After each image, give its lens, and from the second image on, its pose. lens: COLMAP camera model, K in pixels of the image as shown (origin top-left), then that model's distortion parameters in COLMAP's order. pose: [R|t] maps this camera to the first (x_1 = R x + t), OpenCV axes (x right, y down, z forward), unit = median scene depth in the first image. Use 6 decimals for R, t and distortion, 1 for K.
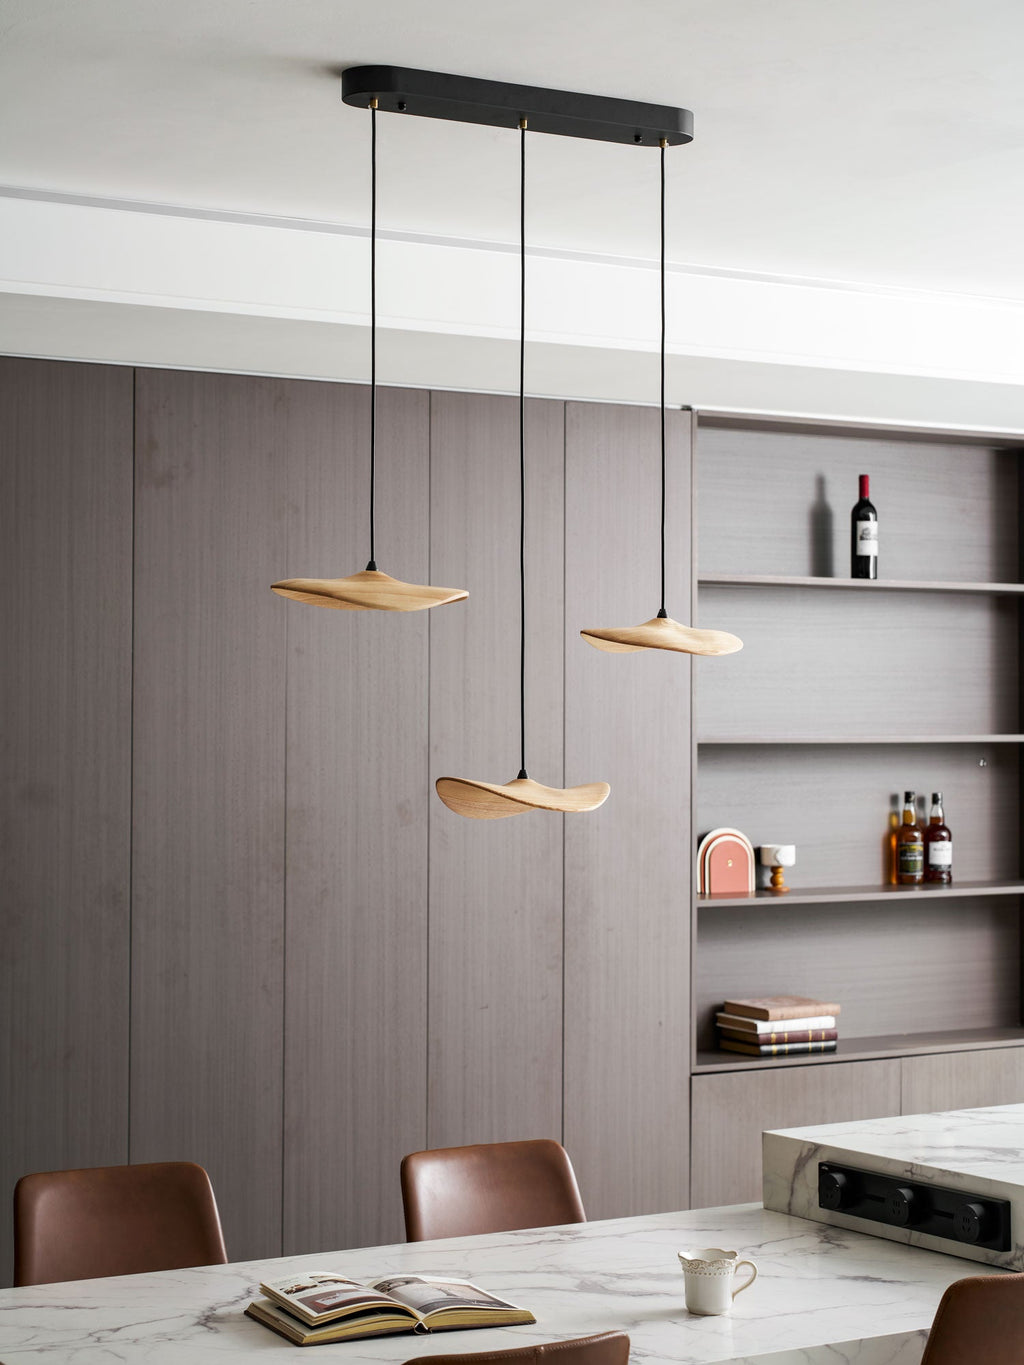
lens RADIAL K [[2524.3, 0, 466.1], [0, 2524.3, 724.9], [0, 0, 1]] dist [0.032589, 0.000000]
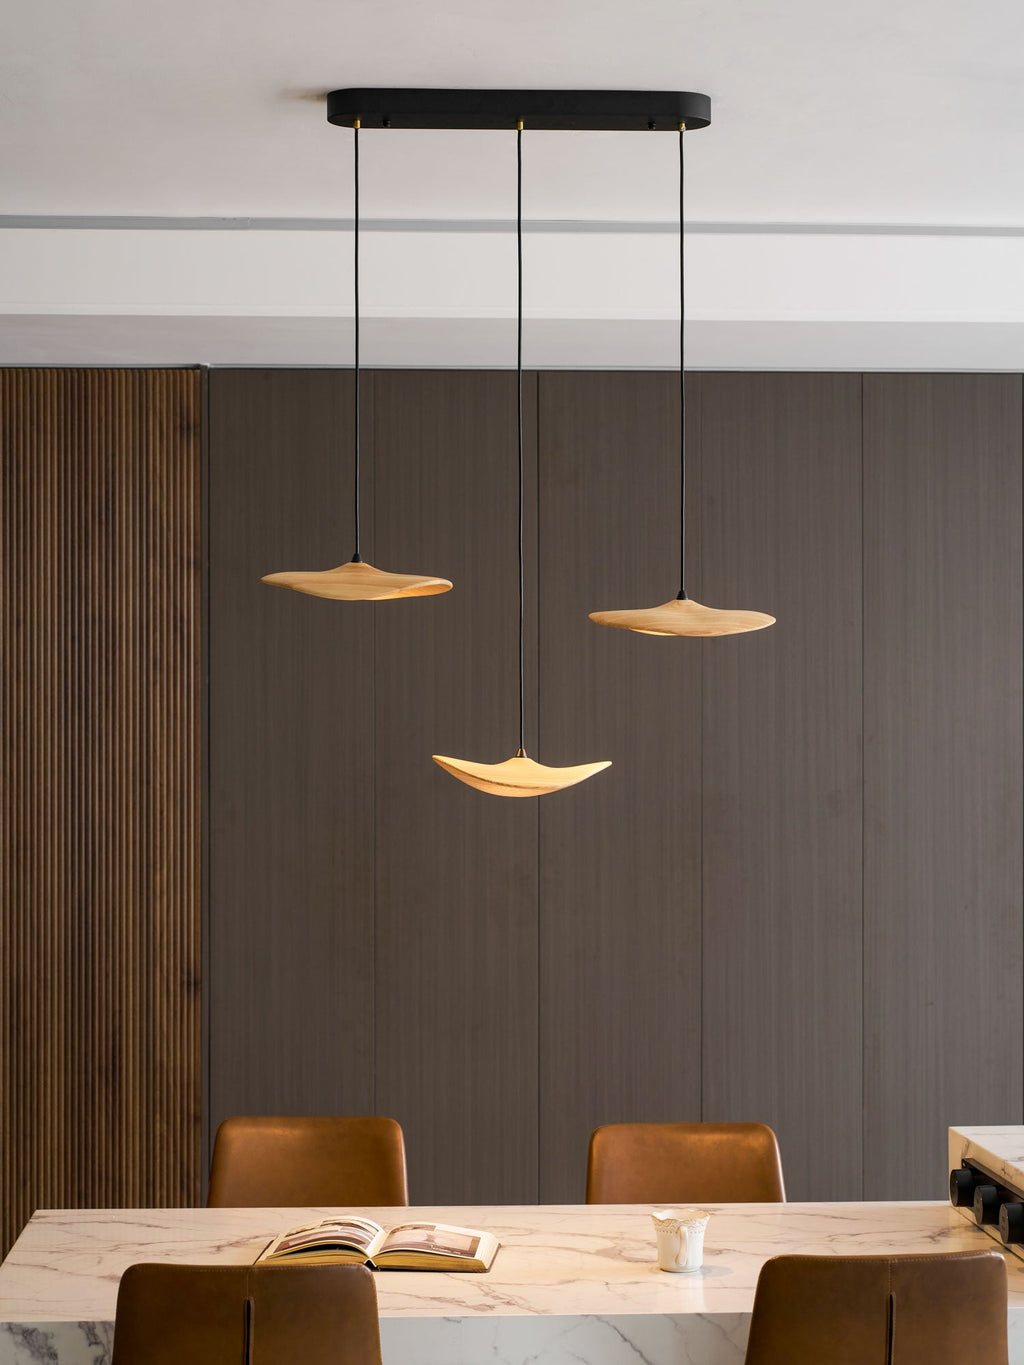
lens RADIAL K [[2670.4, 0, 557.1], [0, 2670.4, 811.4], [0, 0, 1]] dist [0.035700, 0.000000]
pose [[0.893609, 0.009951, -0.448737, 0.360735], [0.002999, 0.999600, 0.028139, 0.008384], [0.448837, -0.026491, 0.893221, 0.014414]]
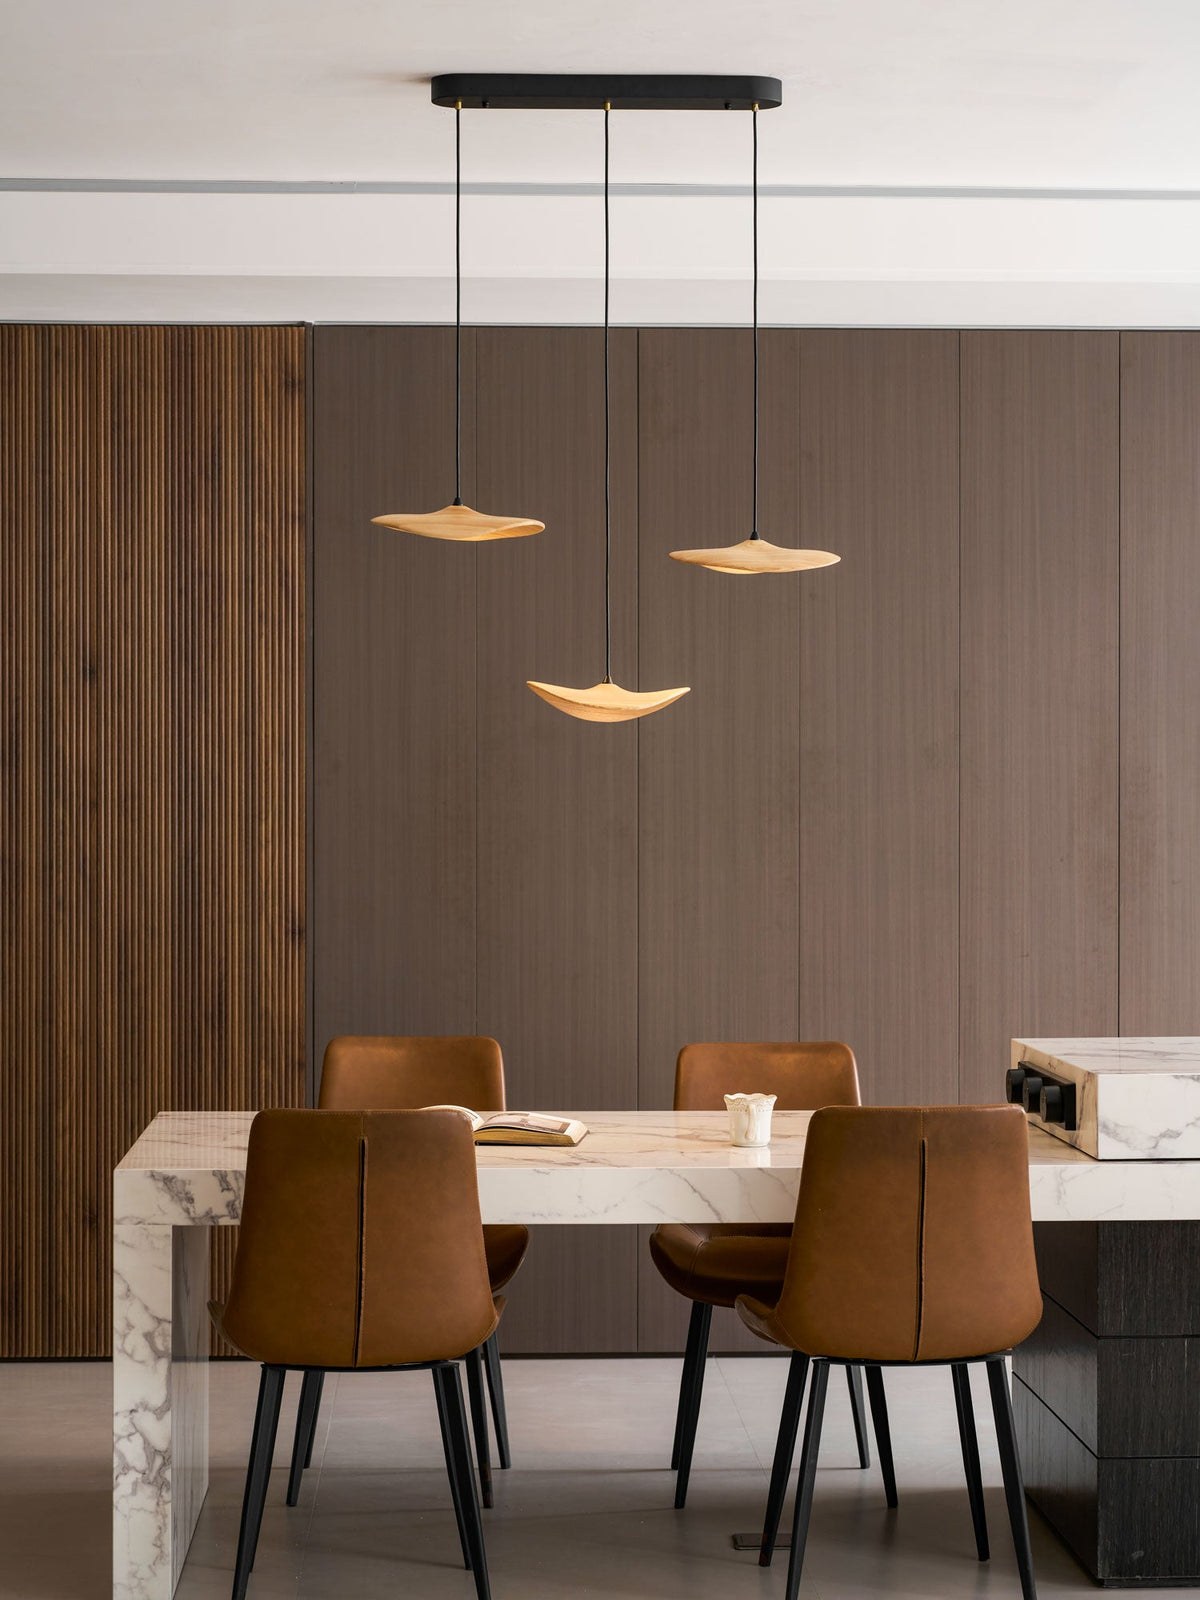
lens RADIAL K [[3296.8, 0, 672.9], [0, 3296.8, 865.5], [0, 0, 1]] dist [0.026698, 0.000000]
pose [[0.888597, 0.011728, -0.458539, 0.499658], [0.002442, 0.999538, 0.030297, 0.039525], [0.458682, -0.028042, 0.888158, -0.214792]]
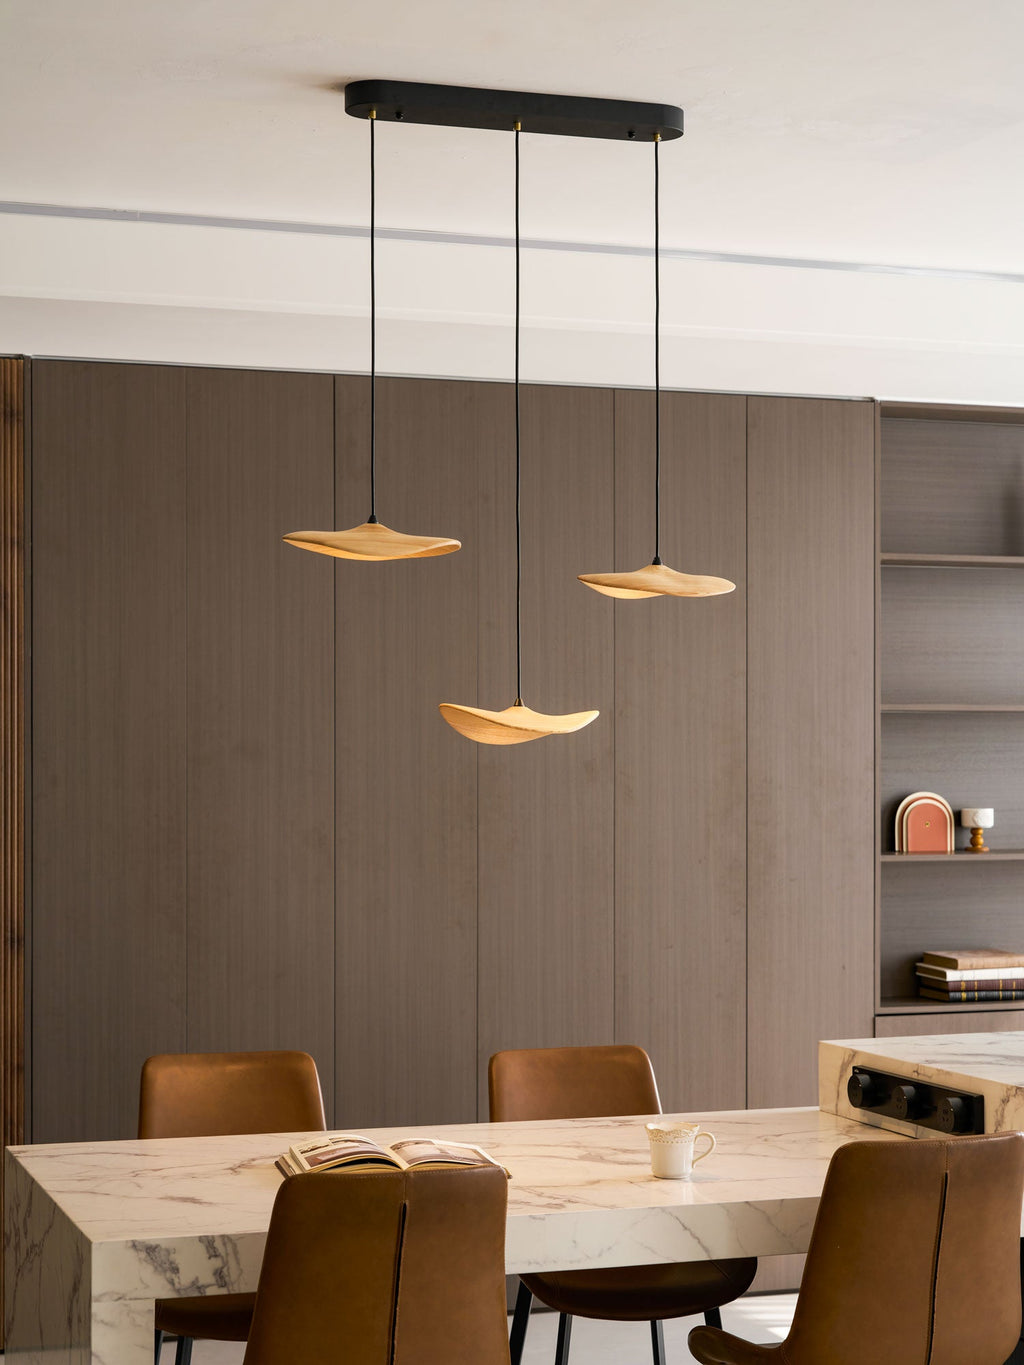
lens RADIAL K [[2336.4, 0, 503.7], [0, 2336.4, 819.5], [0, 0, 1]] dist [0.037197, 0.000000]
pose [[0.977722, 0.002872, -0.209883, 0.160844], [0.002839, 0.999634, 0.026902, 0.029582], [0.209884, -0.026898, 0.977356, -0.021308]]
